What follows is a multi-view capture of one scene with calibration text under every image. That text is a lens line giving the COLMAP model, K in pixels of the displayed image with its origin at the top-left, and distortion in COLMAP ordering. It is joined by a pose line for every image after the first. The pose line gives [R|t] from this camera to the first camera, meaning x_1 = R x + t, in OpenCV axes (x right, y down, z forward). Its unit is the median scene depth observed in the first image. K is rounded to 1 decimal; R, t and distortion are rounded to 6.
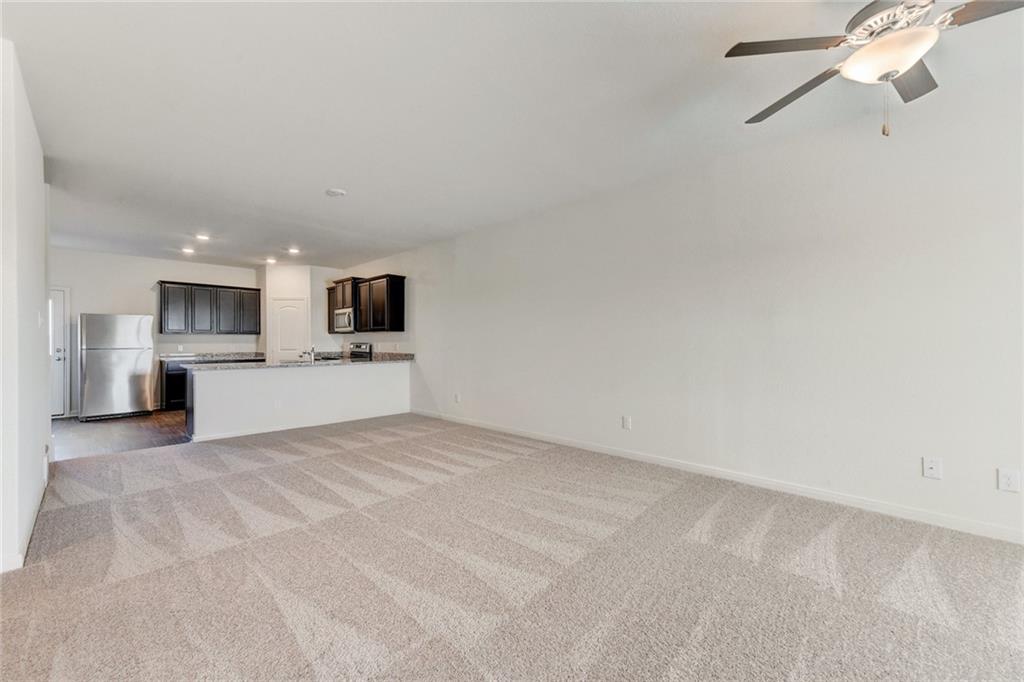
lens RADIAL K [[418.7, 0, 523.1], [0, 418.7, 343.0], [0, 0, 1]] dist [0.001741, 0.000077]
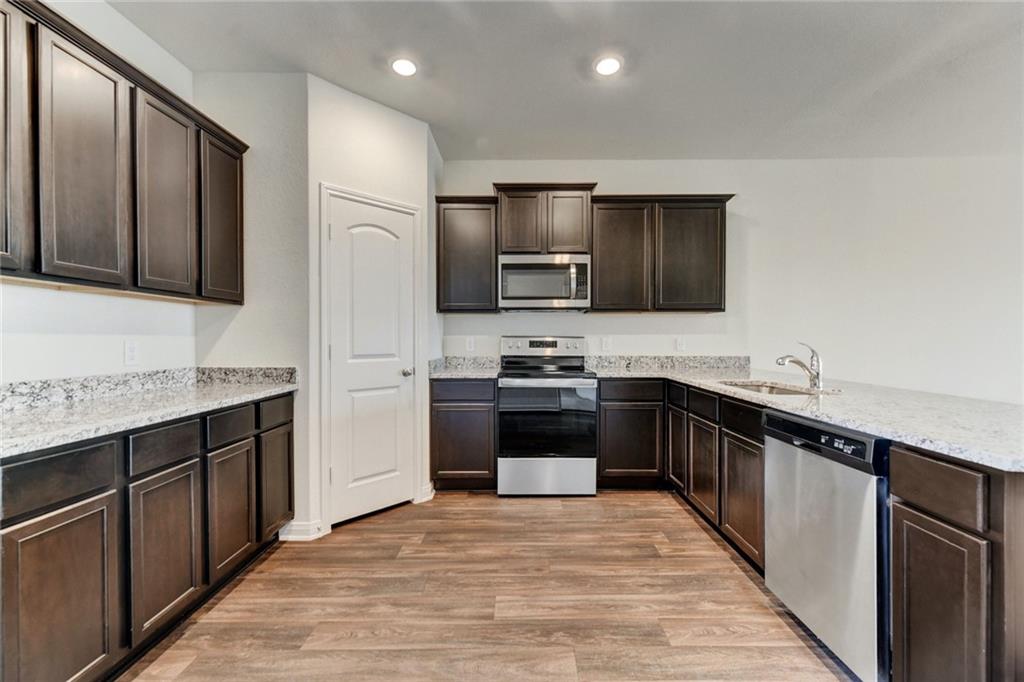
lens RADIAL K [[433.7, 0, 510.2], [0, 433.7, 336.1], [0, 0, 1]] dist [-0.000159, -0.000023]
pose [[0.733154, 0.007424, 0.680023, -0.764418], [0.000613, 0.999933, -0.011577, 0.005414], [-0.680063, 0.008905, 0.733100, 0.720585]]
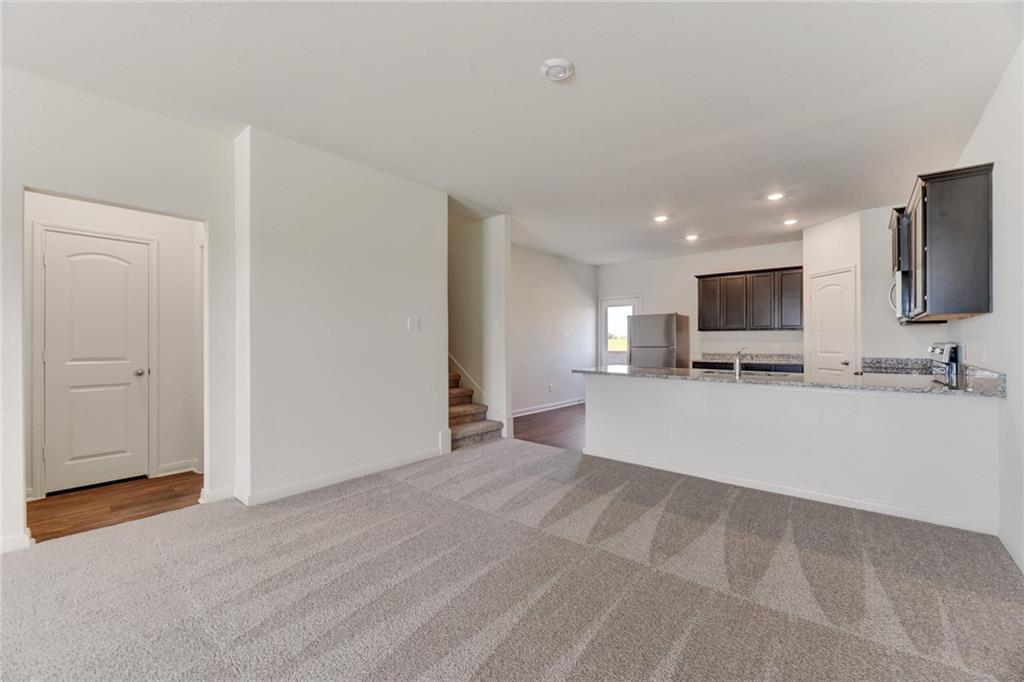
lens RADIAL K [[418.7, 0, 523.1], [0, 418.7, 343.0], [0, 0, 1]] dist [0.001741, 0.000077]
pose [[0.061619, 0.007641, -0.998070, 0.058954], [-0.002256, 0.999969, 0.007516, -0.002056], [0.998097, 0.001789, 0.061634, 0.521587]]
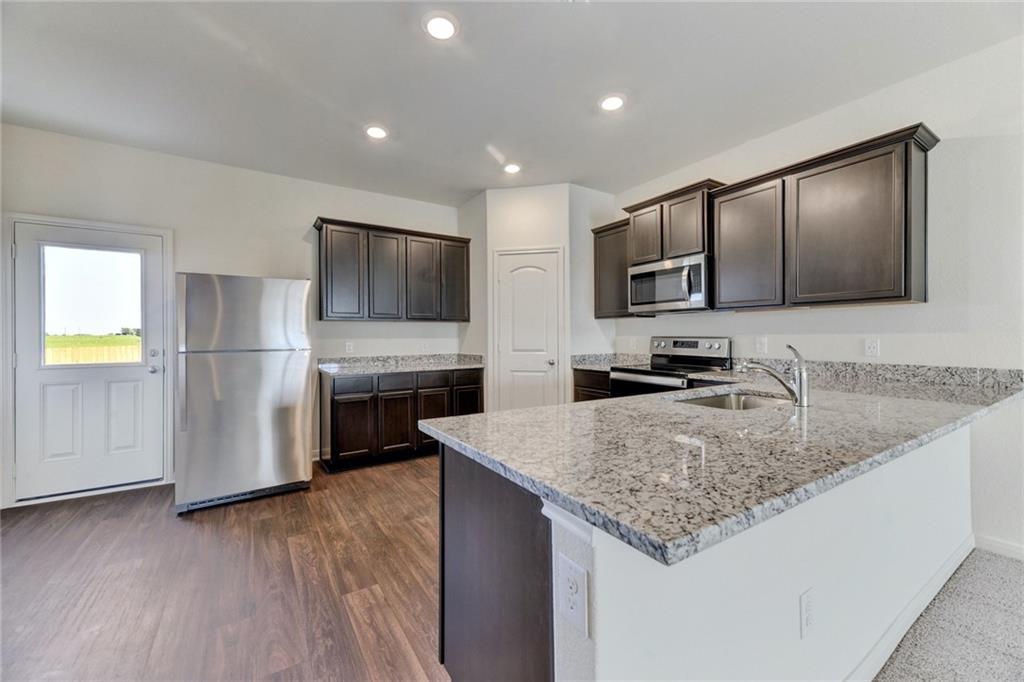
lens RADIAL K [[410.5, 0, 507.8], [0, 410.5, 339.3], [0, 0, 1]] dist [0.002631, 0.000048]
pose [[0.967587, -0.001423, -0.252532, -0.486935], [0.003343, 0.999969, 0.007174, -0.000909], [0.252514, -0.007785, 0.967562, 0.537878]]
